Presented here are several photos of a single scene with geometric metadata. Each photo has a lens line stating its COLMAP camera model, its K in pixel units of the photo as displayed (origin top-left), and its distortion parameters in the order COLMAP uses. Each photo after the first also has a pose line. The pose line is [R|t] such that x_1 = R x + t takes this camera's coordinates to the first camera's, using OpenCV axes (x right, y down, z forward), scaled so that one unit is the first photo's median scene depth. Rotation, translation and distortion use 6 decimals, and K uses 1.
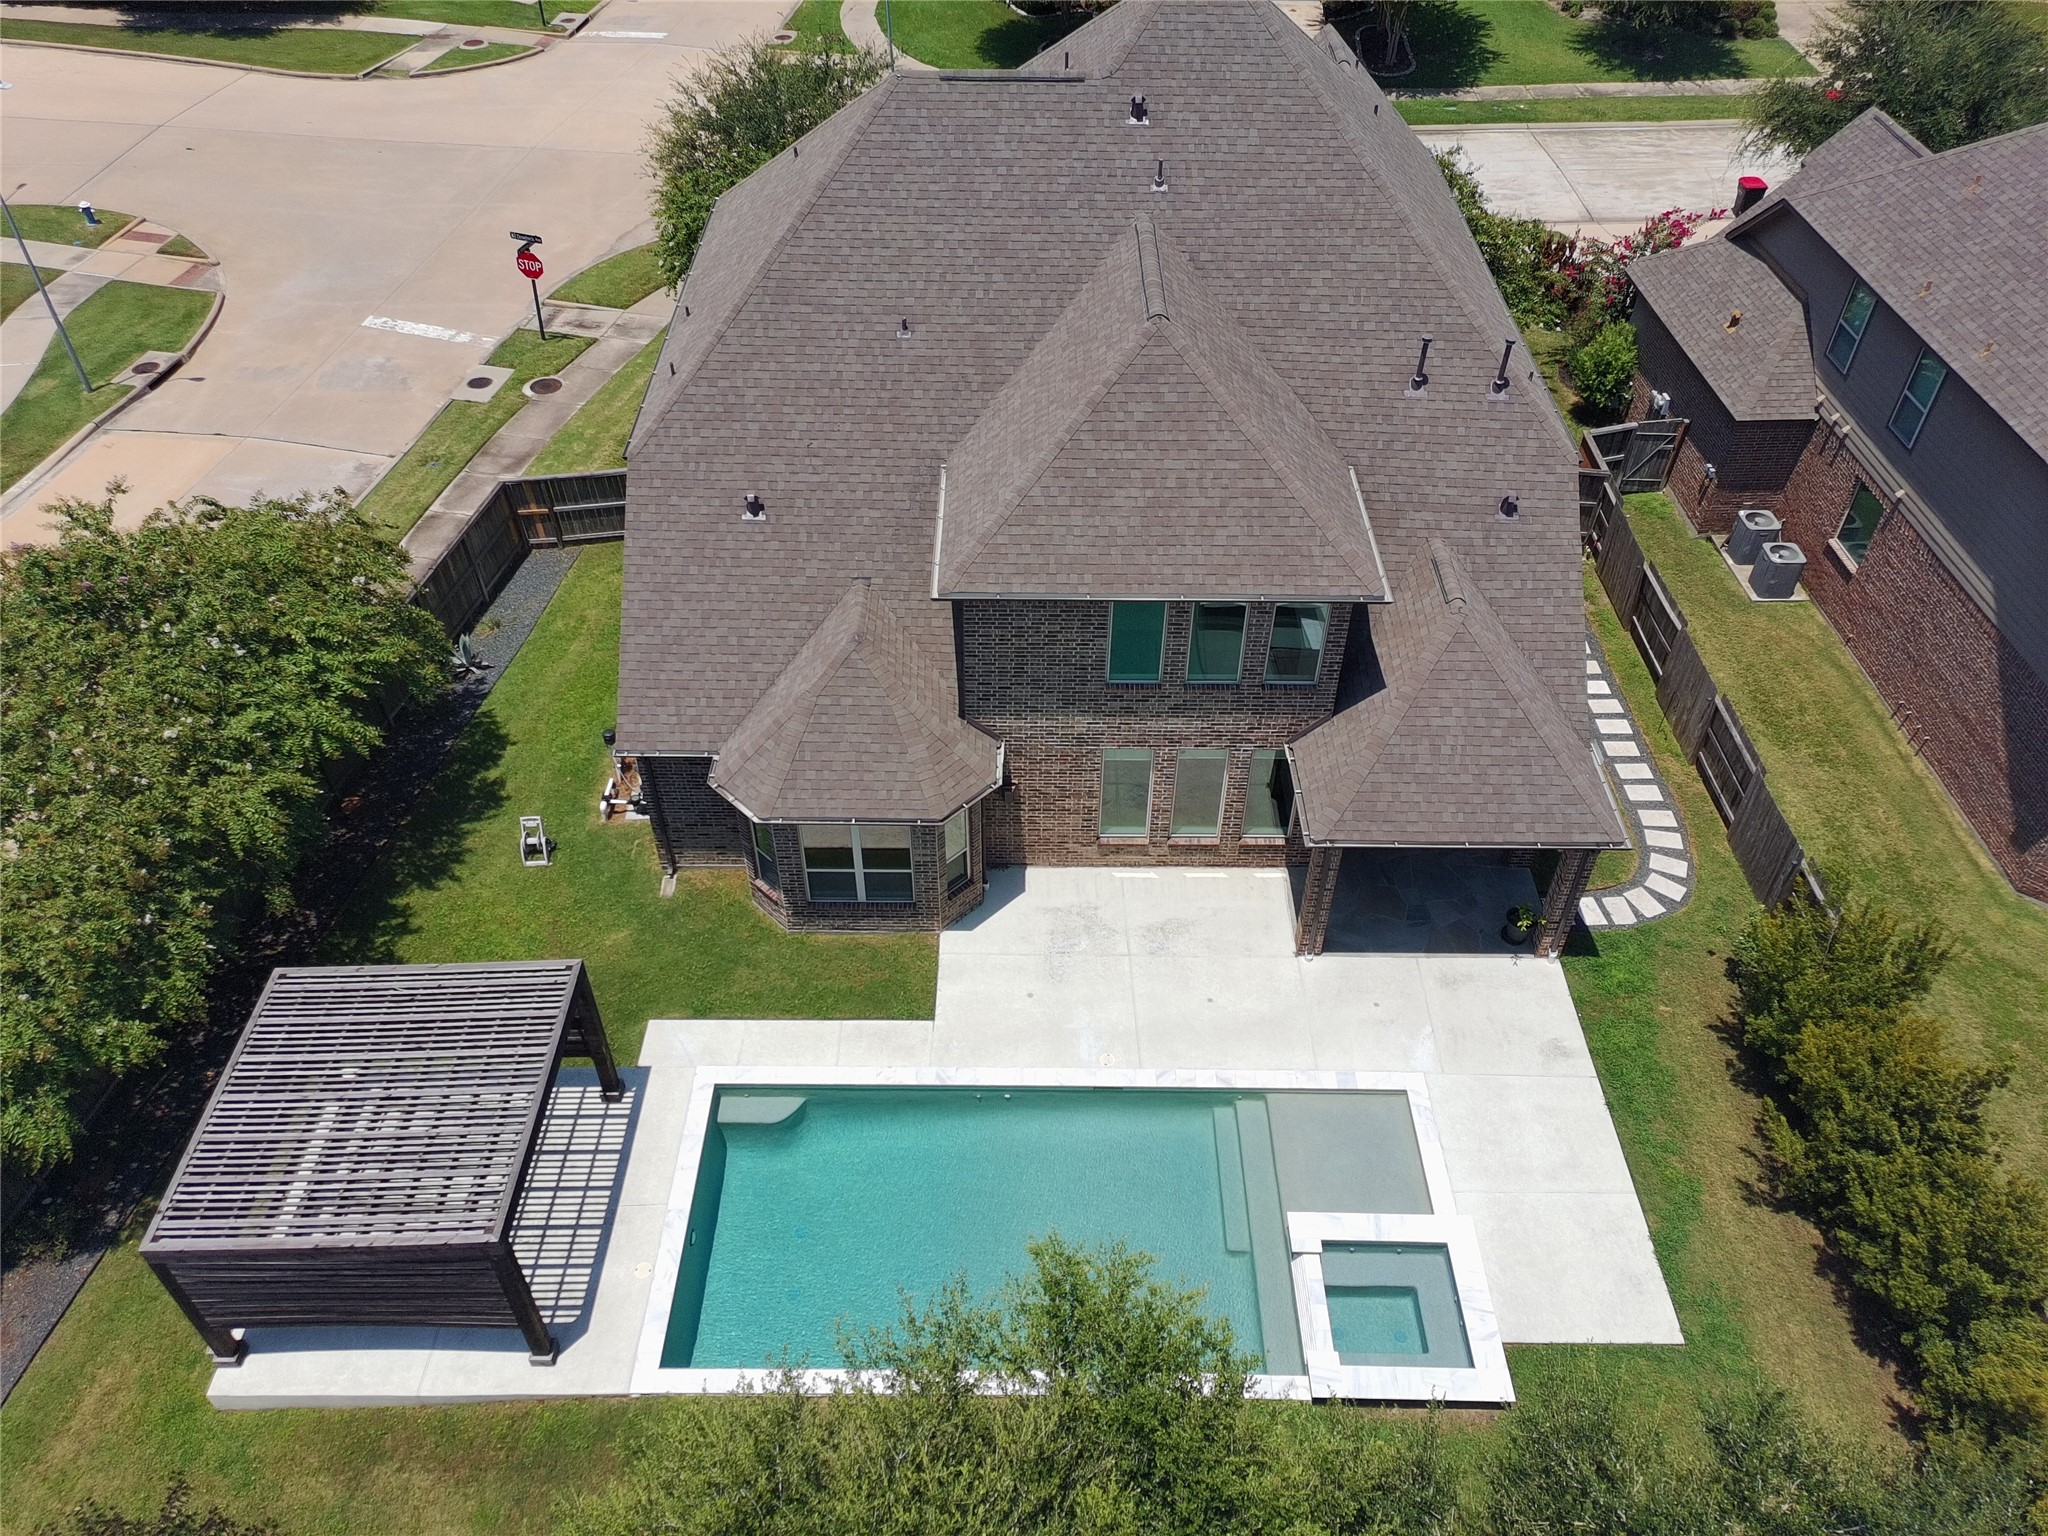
lens RADIAL K [[1503.2, 0, 1024.0], [0, 1503.2, 768.0], [0, 0, 1]] dist [0.085373, -0.071830]
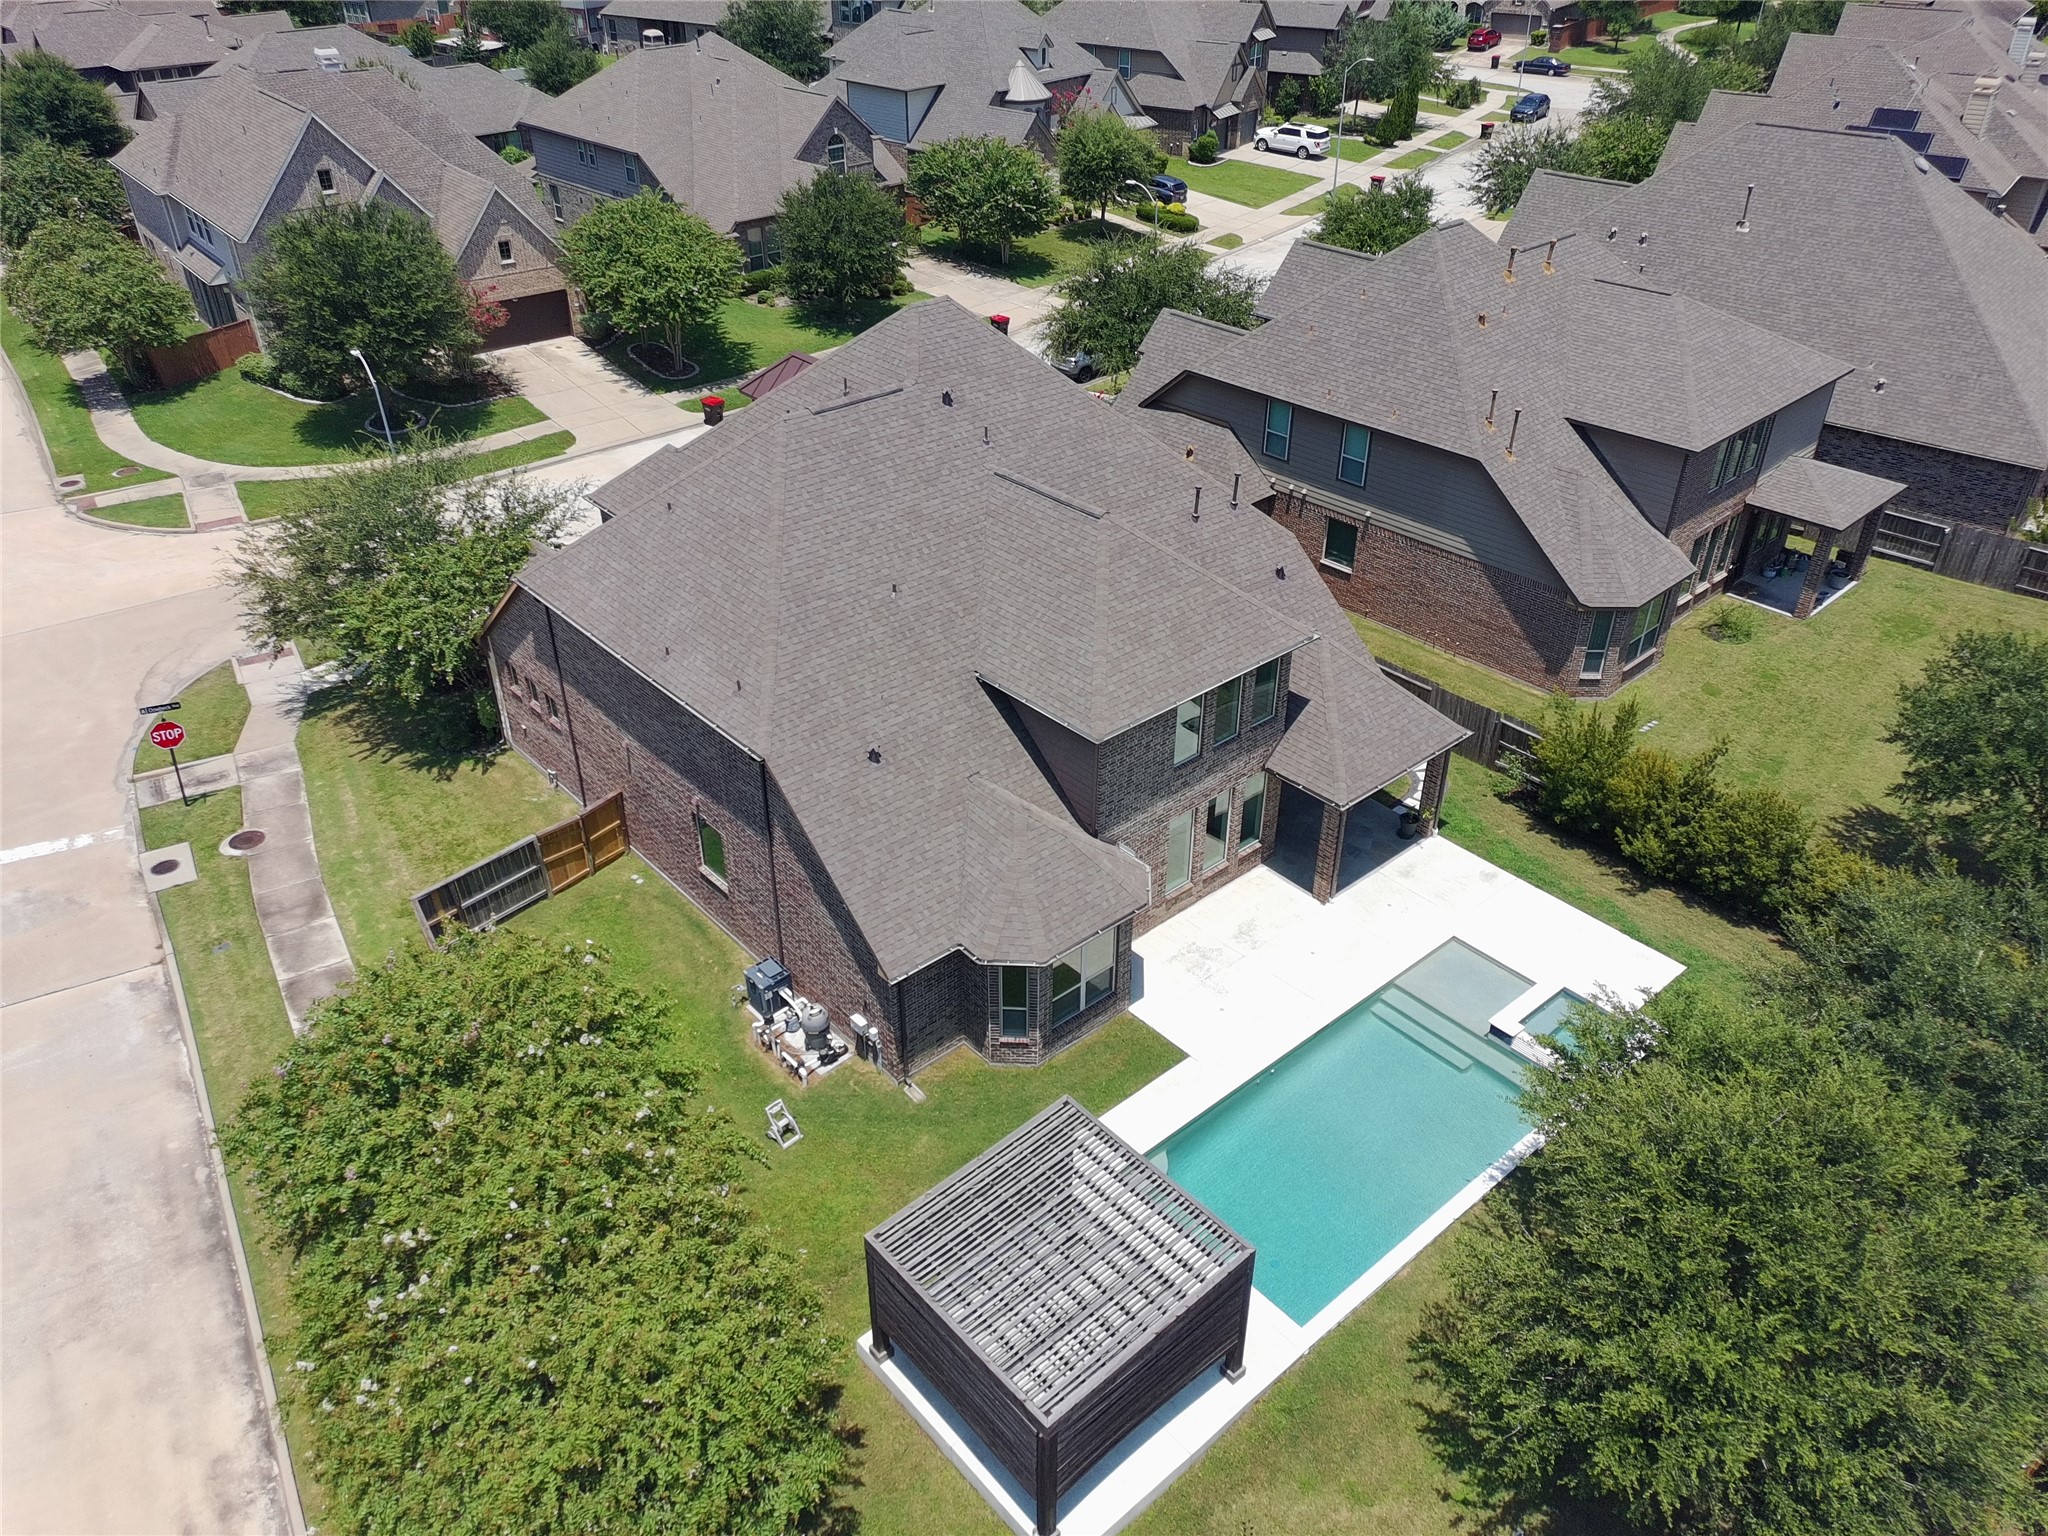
lens RADIAL K [[1503.2, 0, 1024.0], [0, 1503.2, 768.0], [0, 0, 1]] dist [0.085373, -0.071830]
pose [[0.748341, -0.365726, 0.553381, -0.753780], [0.453109, 0.891137, -0.023796, -0.080283], [-0.484435, 0.268549, 0.832589, -0.061943]]
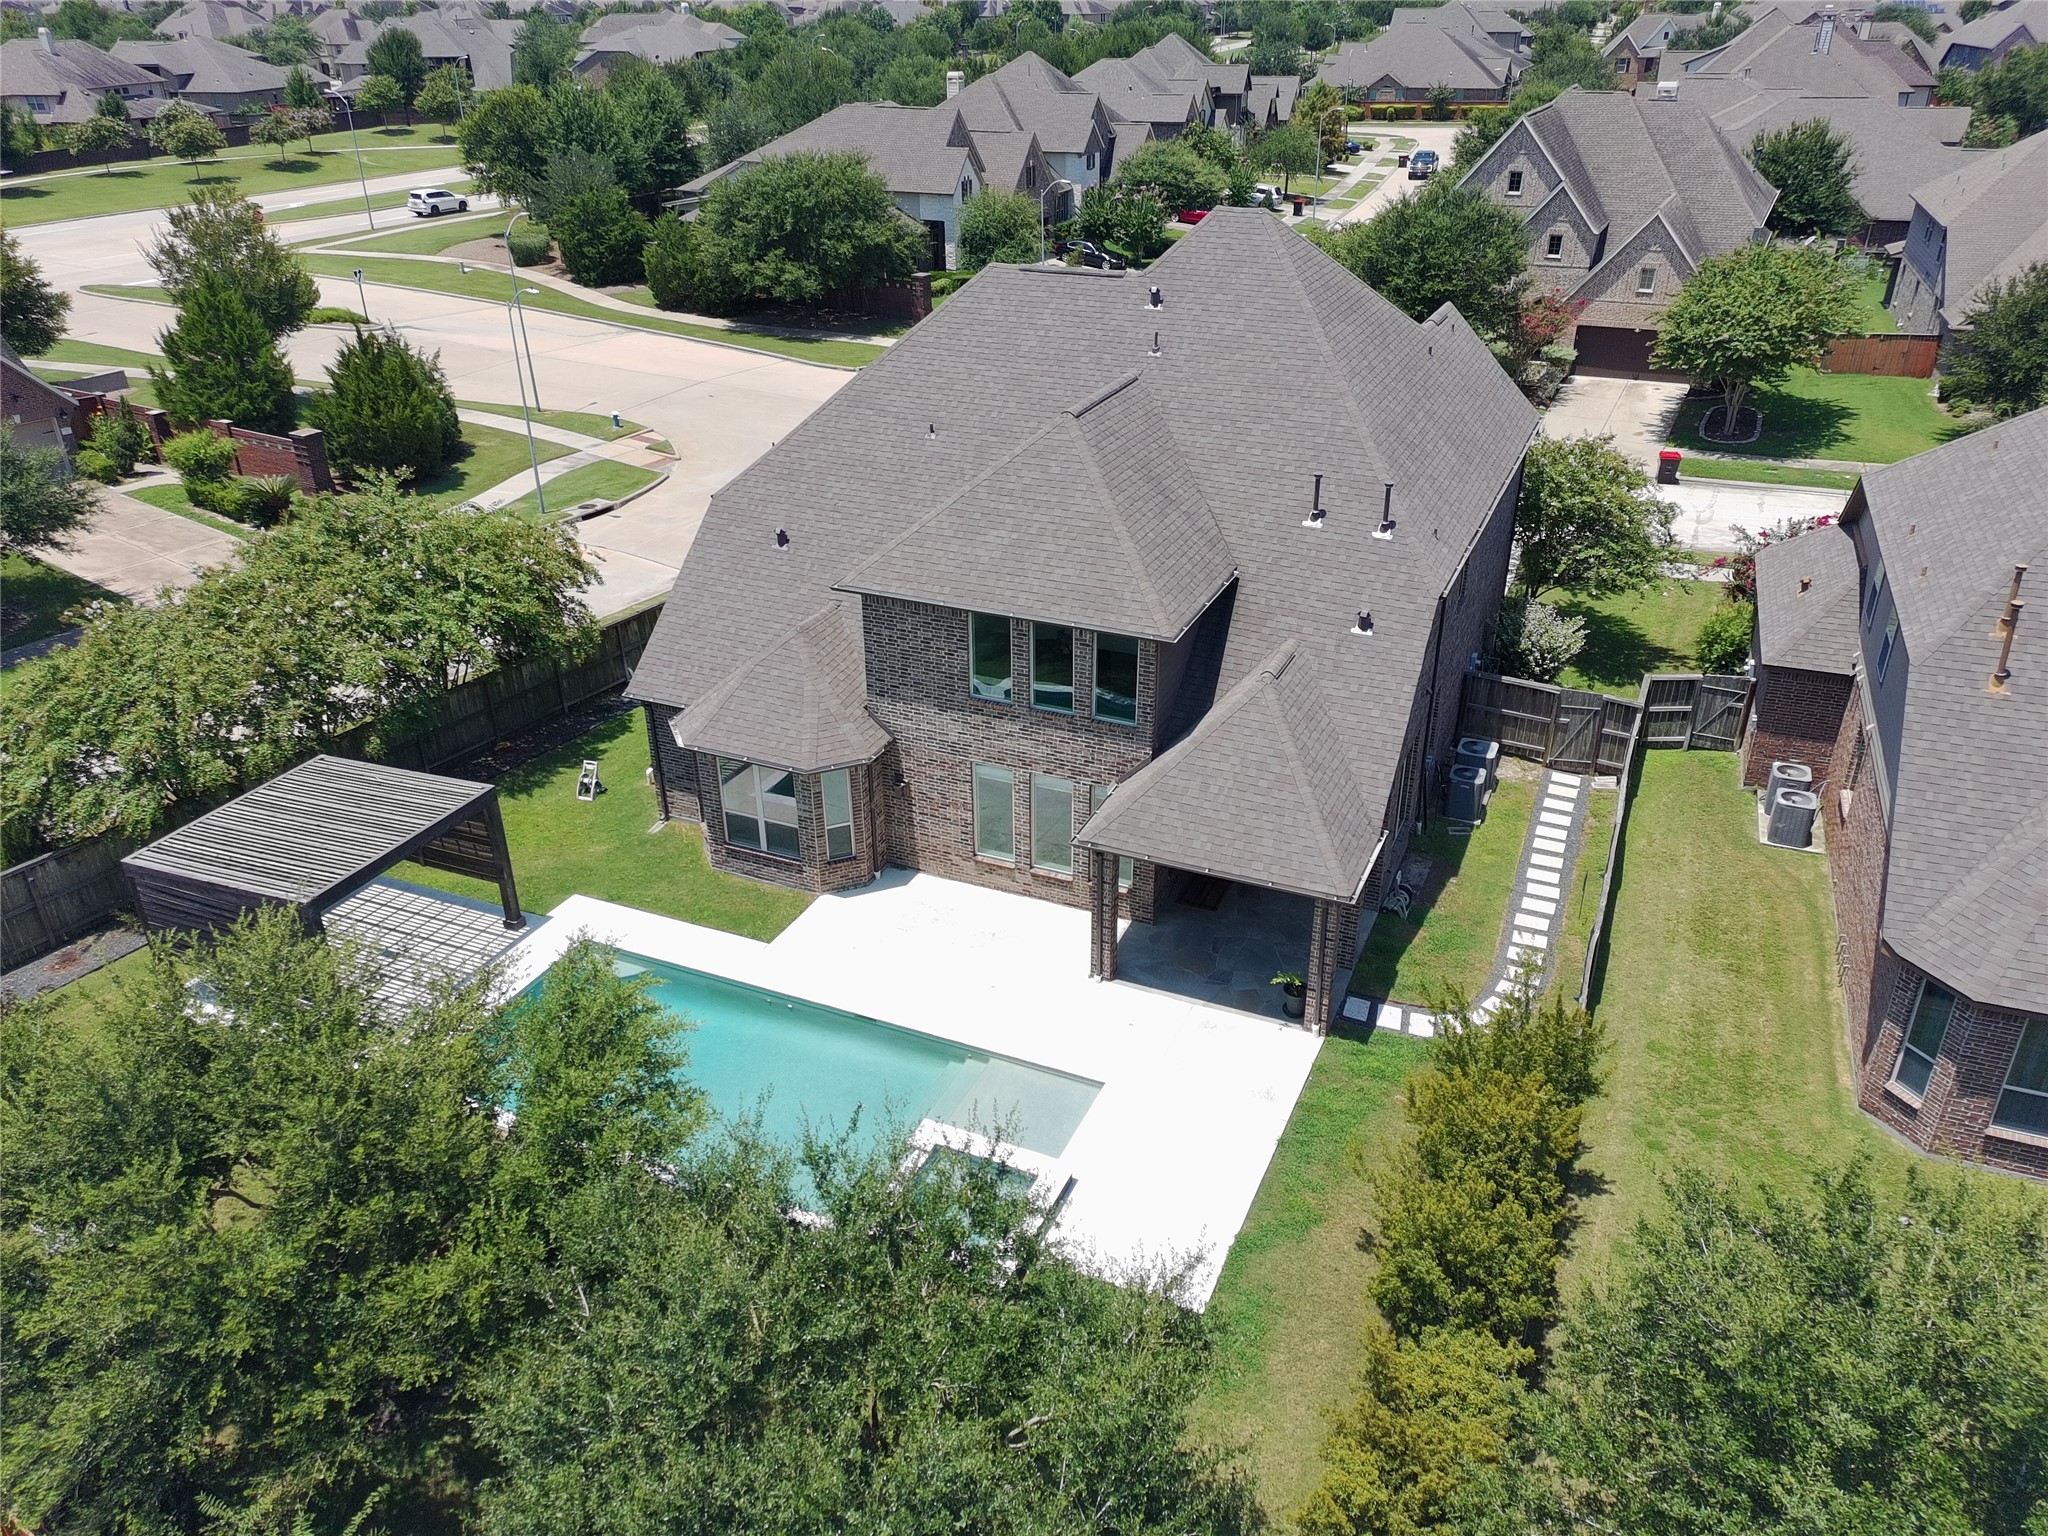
lens RADIAL K [[1503.2, 0, 1024.0], [0, 1503.2, 768.0], [0, 0, 1]] dist [0.085373, -0.071830]
pose [[0.915529, 0.175789, -0.361809, 0.504931], [-0.263170, 0.942006, -0.208246, 0.221705], [0.304219, 0.285872, 0.908696, -0.050488]]
